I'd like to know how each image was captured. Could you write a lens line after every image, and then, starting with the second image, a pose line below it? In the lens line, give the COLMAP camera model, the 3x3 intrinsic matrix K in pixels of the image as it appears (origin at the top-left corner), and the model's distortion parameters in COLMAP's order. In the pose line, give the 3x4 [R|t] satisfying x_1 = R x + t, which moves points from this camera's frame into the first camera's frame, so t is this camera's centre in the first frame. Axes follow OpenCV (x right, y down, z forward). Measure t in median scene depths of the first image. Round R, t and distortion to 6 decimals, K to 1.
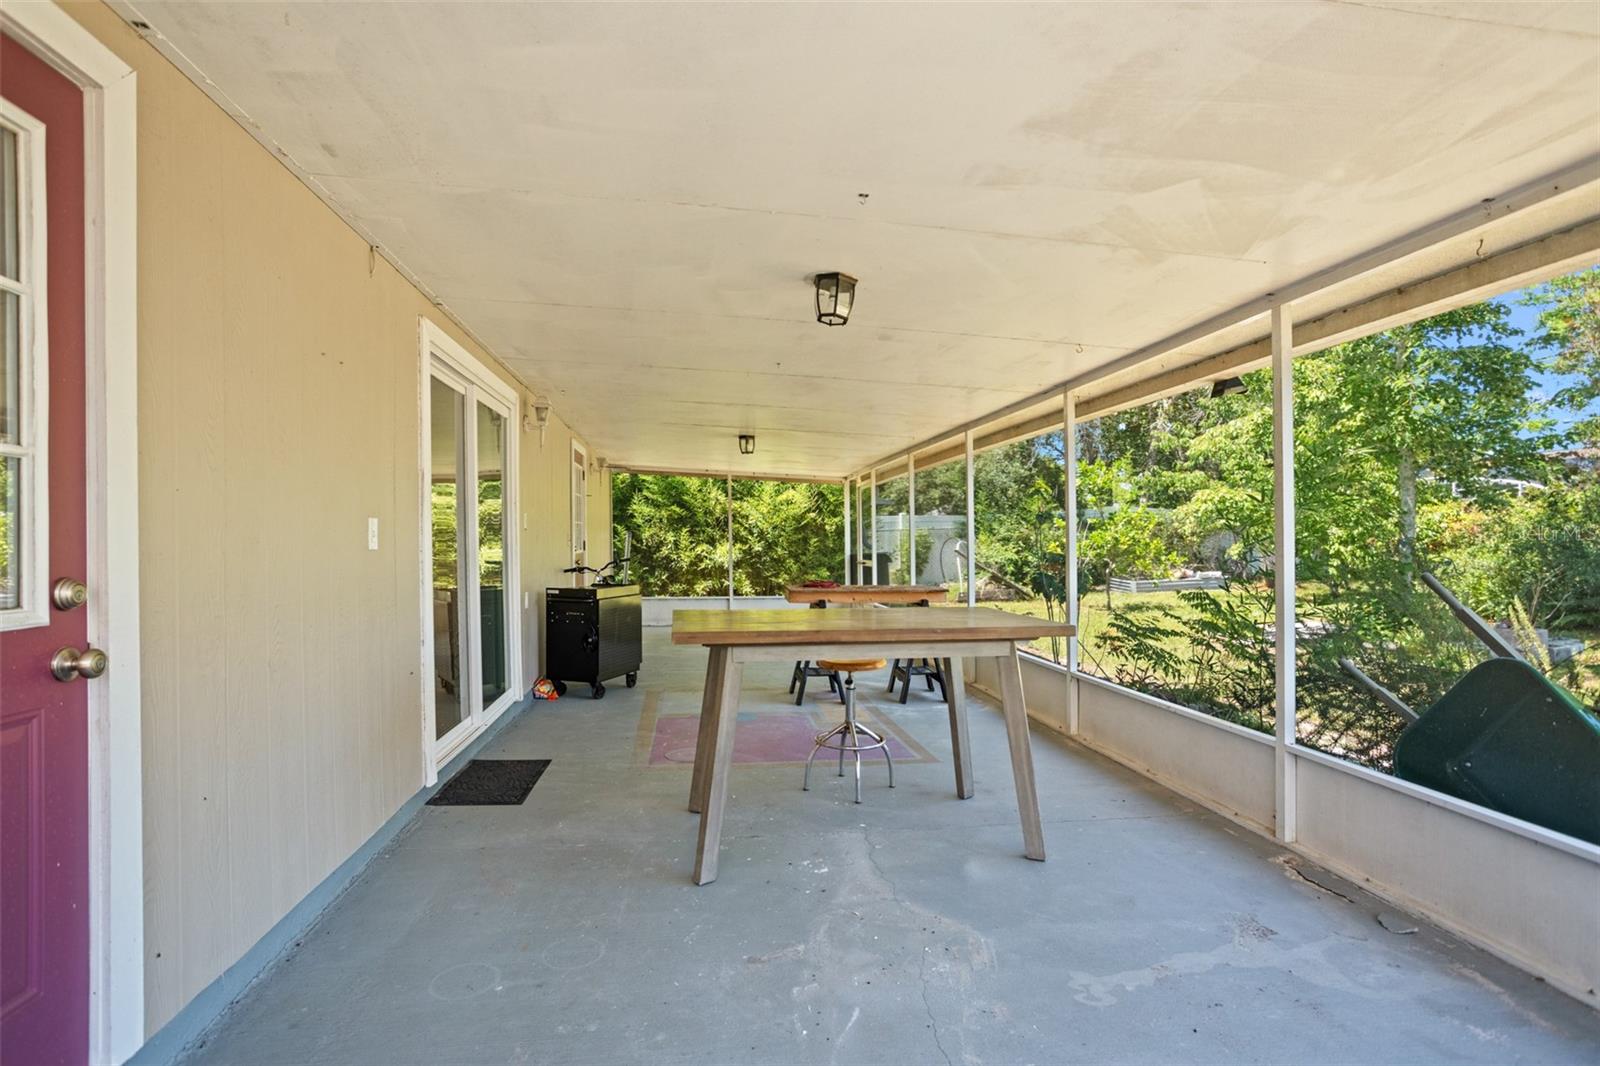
lens RADIAL K [[784.5, 0, 804.1], [0, 784.5, 540.1], [0, 0, 1]] dist [-0.056636, 0.028809]
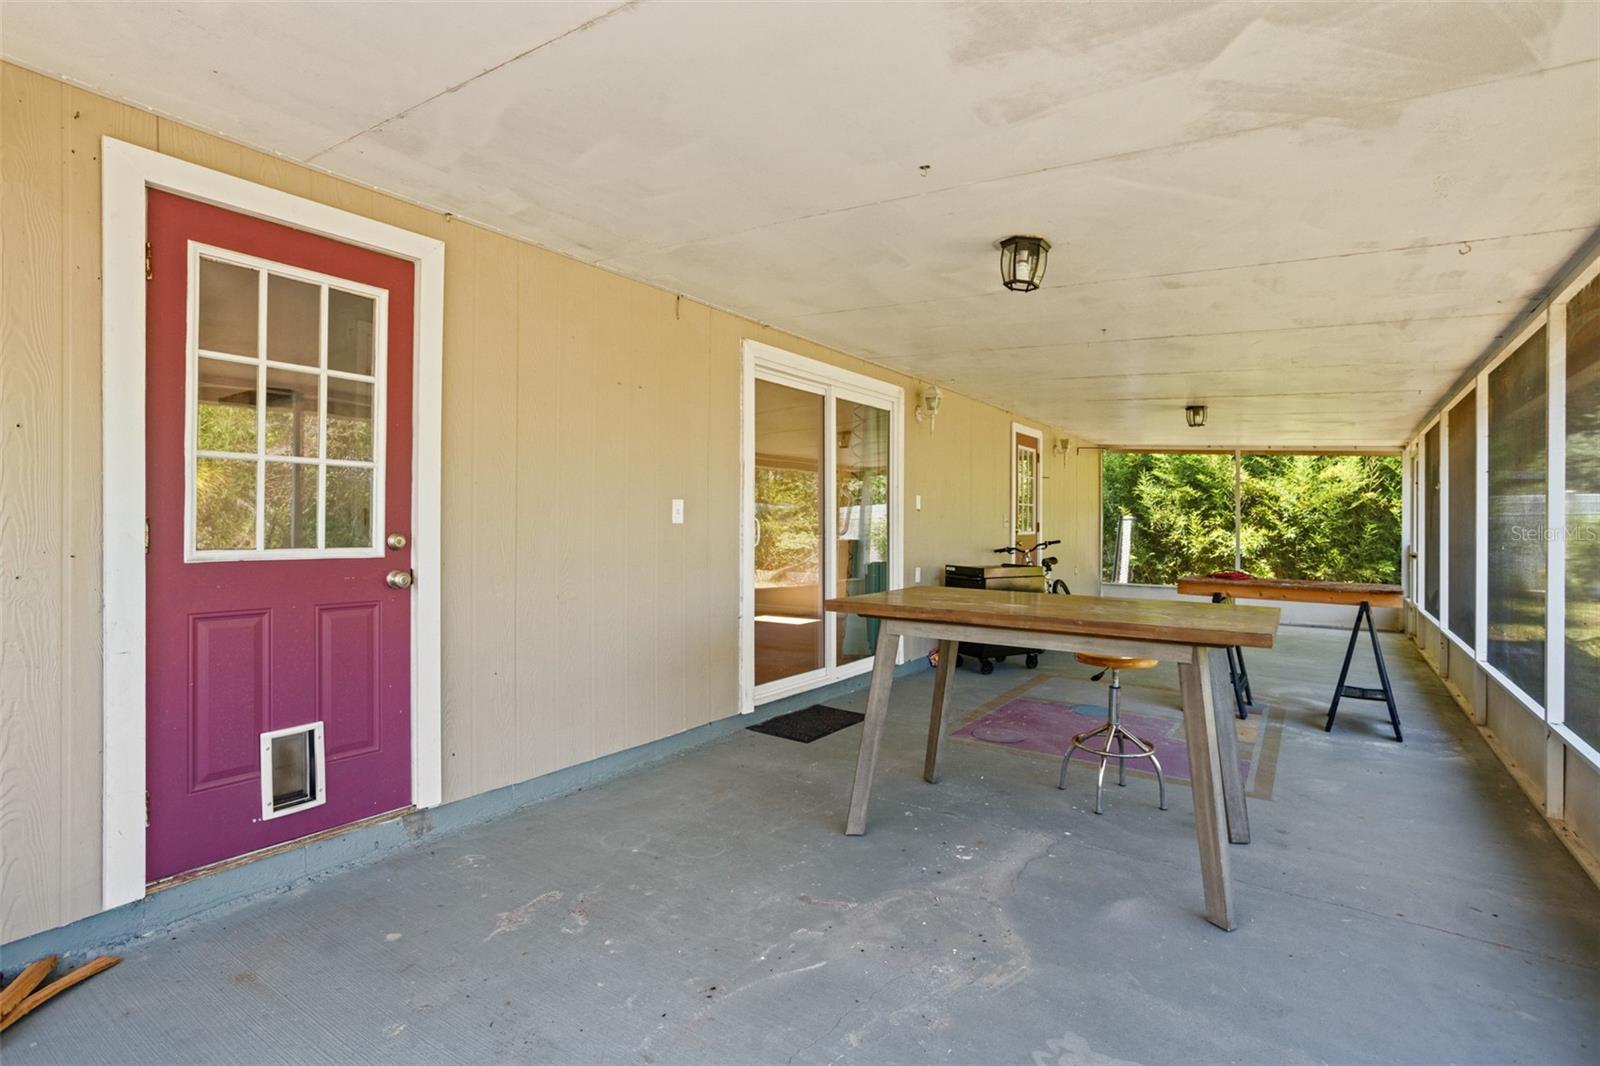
lens RADIAL K [[784.5, 0, 795.0], [0, 784.5, 527.9], [0, 0, 1]] dist [-0.056636, 0.028809]
pose [[0.742072, 0.015953, -0.670131, 0.400155], [-0.012090, 0.999873, 0.010416, 0.002863], [0.670211, 0.000373, 0.742170, 0.104588]]
